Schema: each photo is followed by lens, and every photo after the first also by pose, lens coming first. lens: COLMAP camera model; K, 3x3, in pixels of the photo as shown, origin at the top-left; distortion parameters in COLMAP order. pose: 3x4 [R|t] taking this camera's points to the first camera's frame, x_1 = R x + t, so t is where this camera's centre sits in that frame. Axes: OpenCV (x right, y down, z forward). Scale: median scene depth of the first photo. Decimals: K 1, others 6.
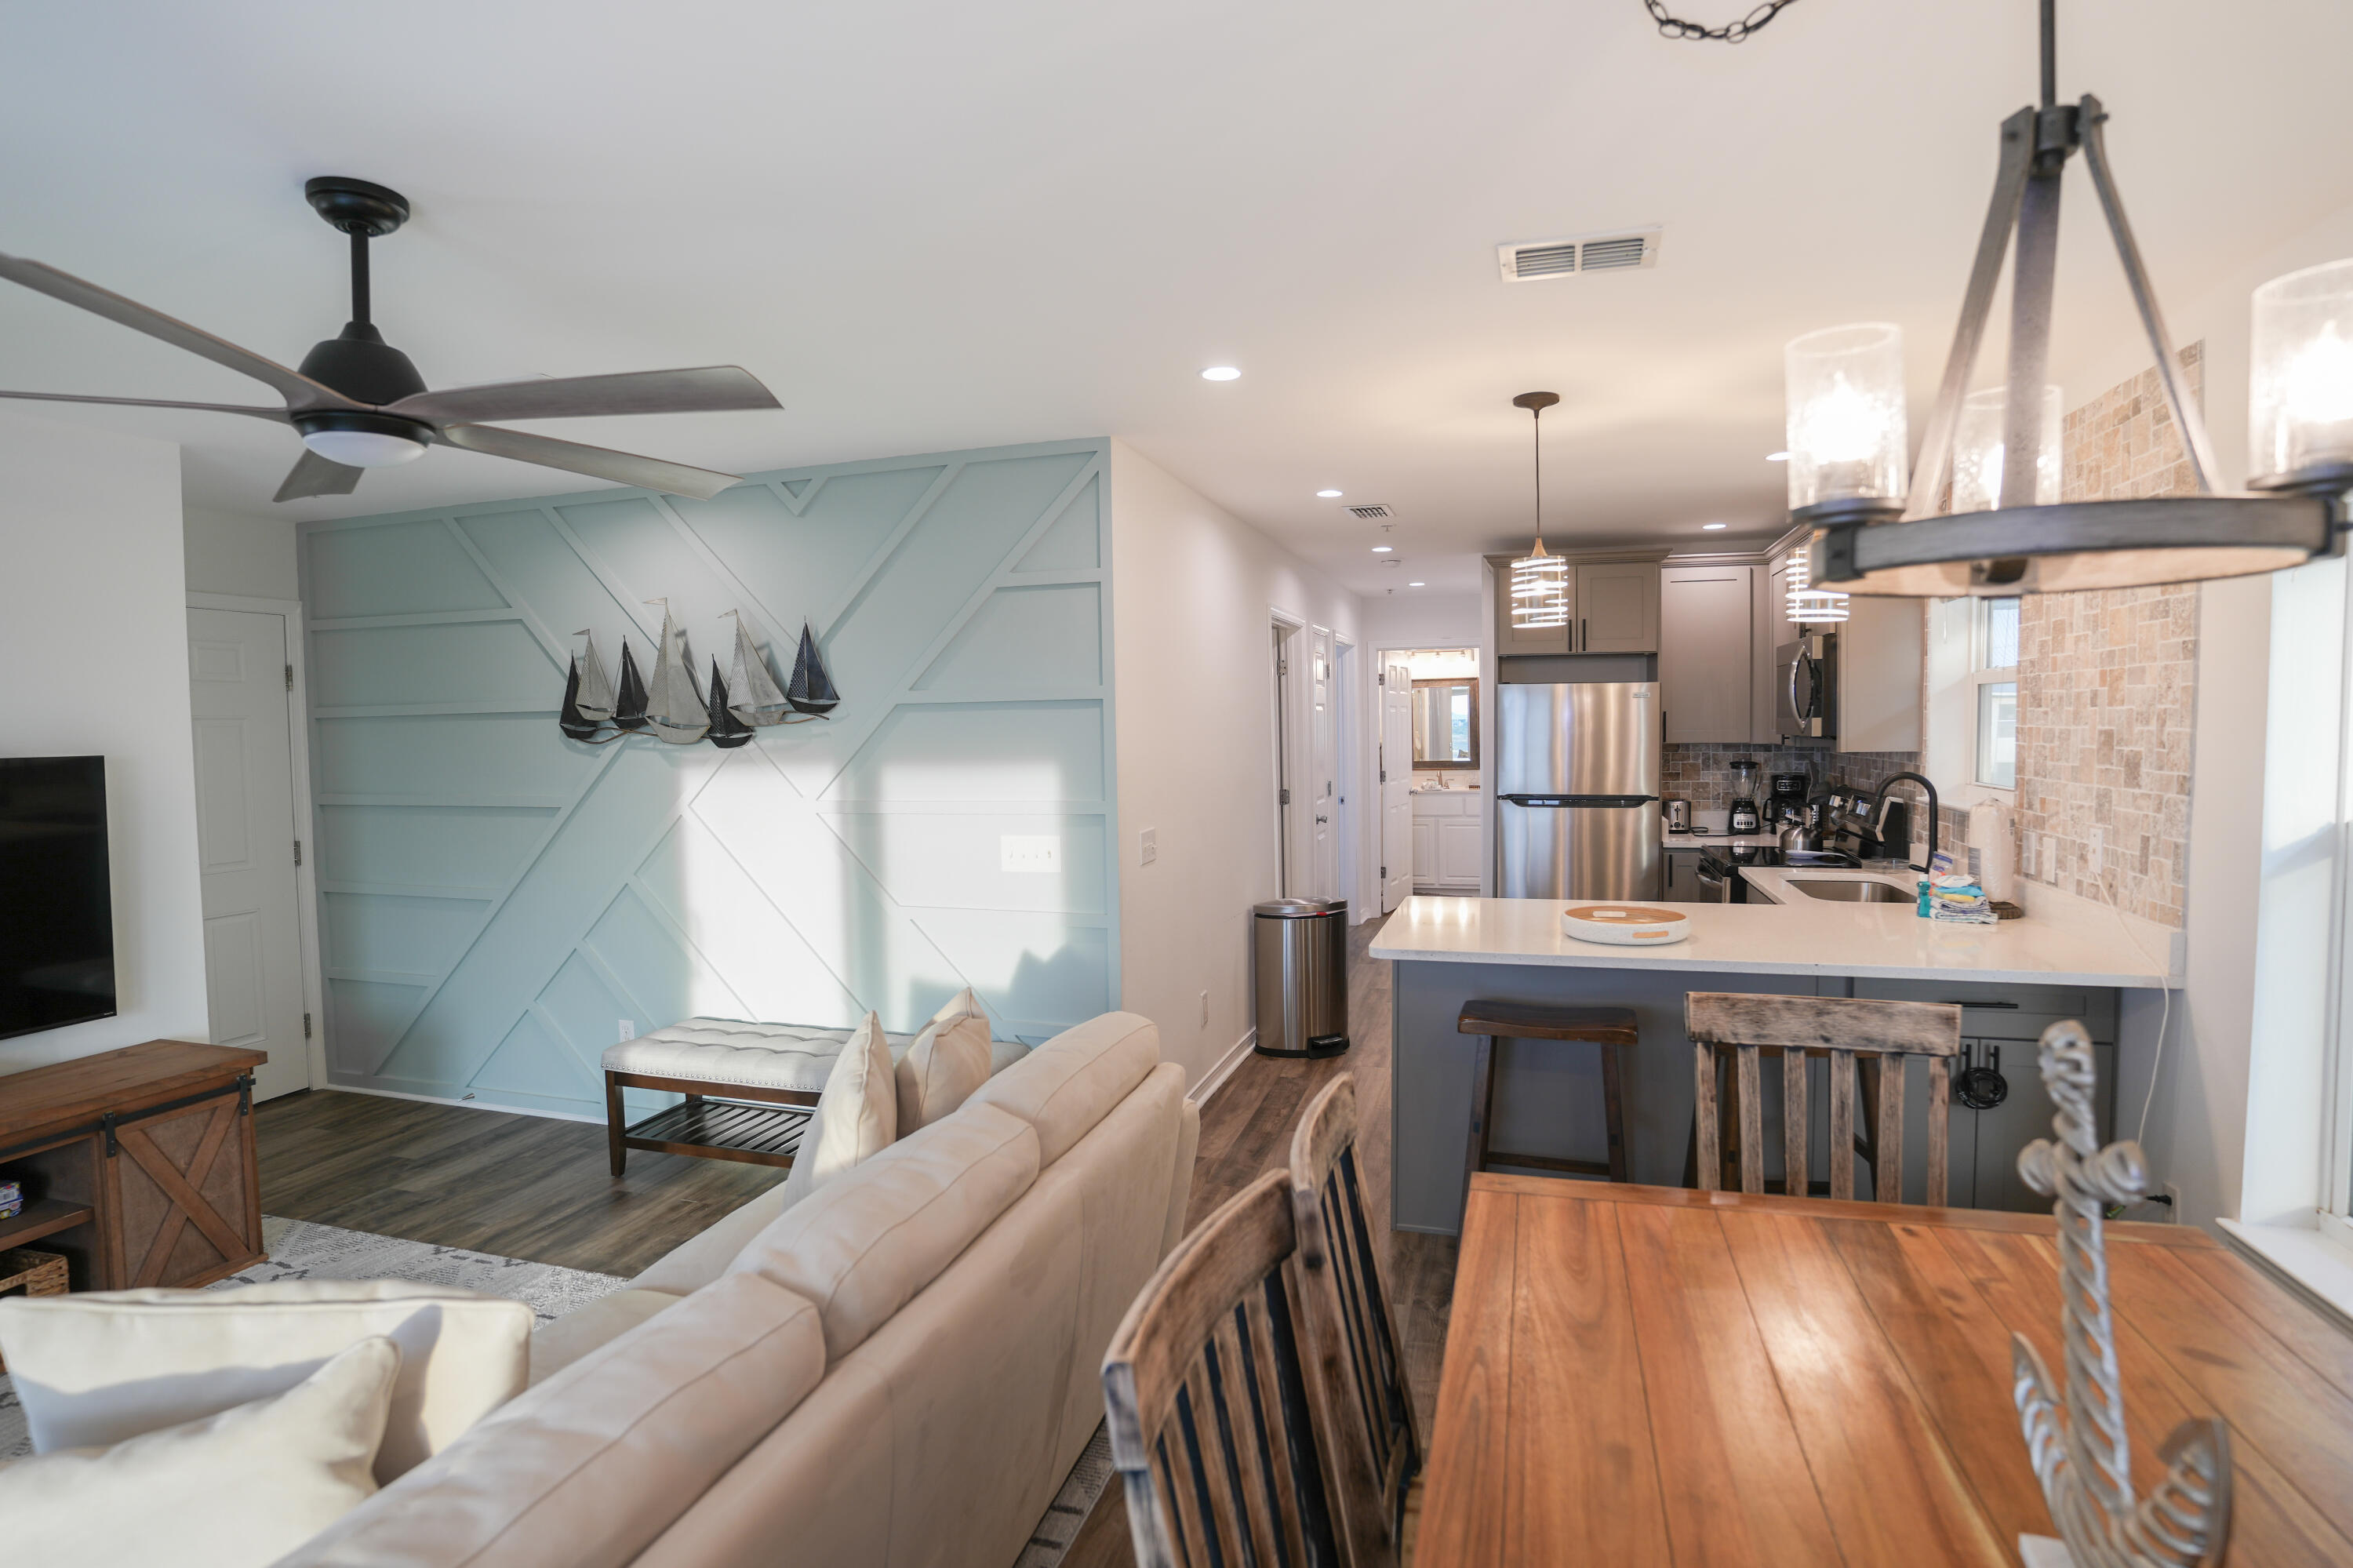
lens RADIAL K [[1148.7, 0, 1174.1], [0, 1148.7, 780.3], [0, 0, 1]] dist [-0.070154, 0.029749]
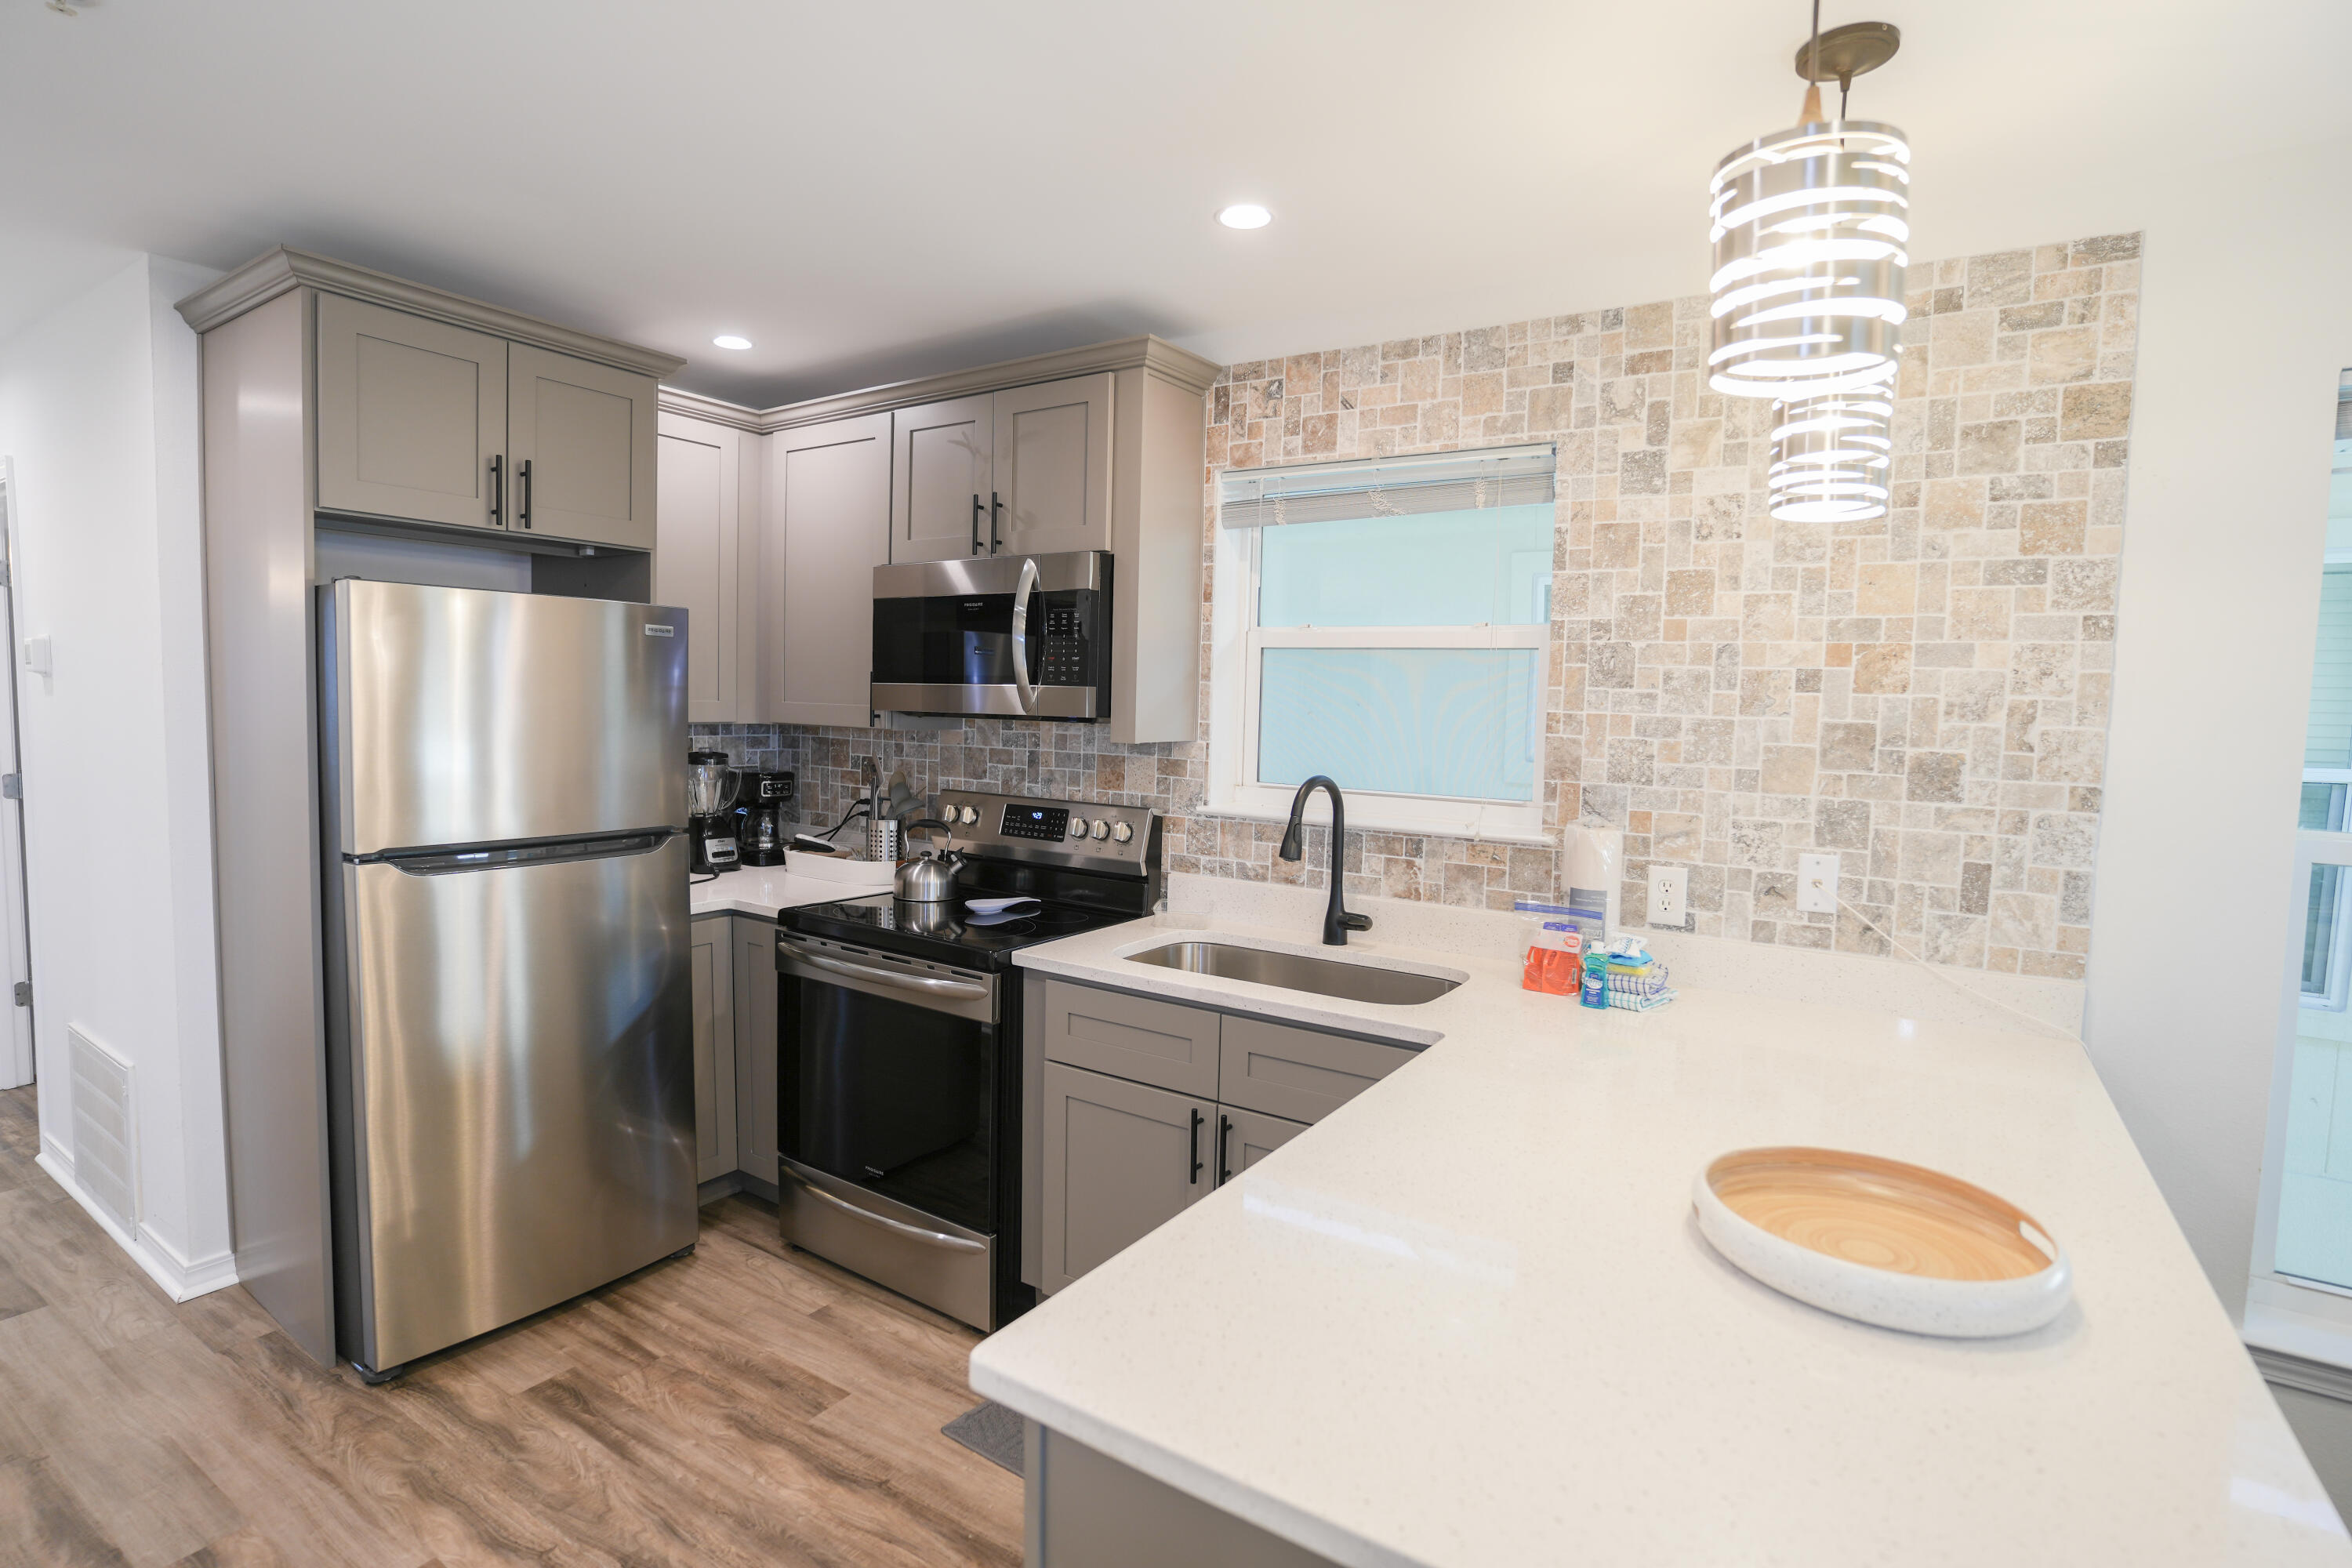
lens RADIAL K [[1148.2, 0, 1185.7], [0, 1148.2, 789.4], [0, 0, 1]] dist [-0.070154, 0.029749]
pose [[0.287982, -0.055035, 0.956053, -0.015809], [0.020040, 0.998475, 0.051441, -0.031773], [-0.957426, 0.004345, 0.288645, 0.781490]]
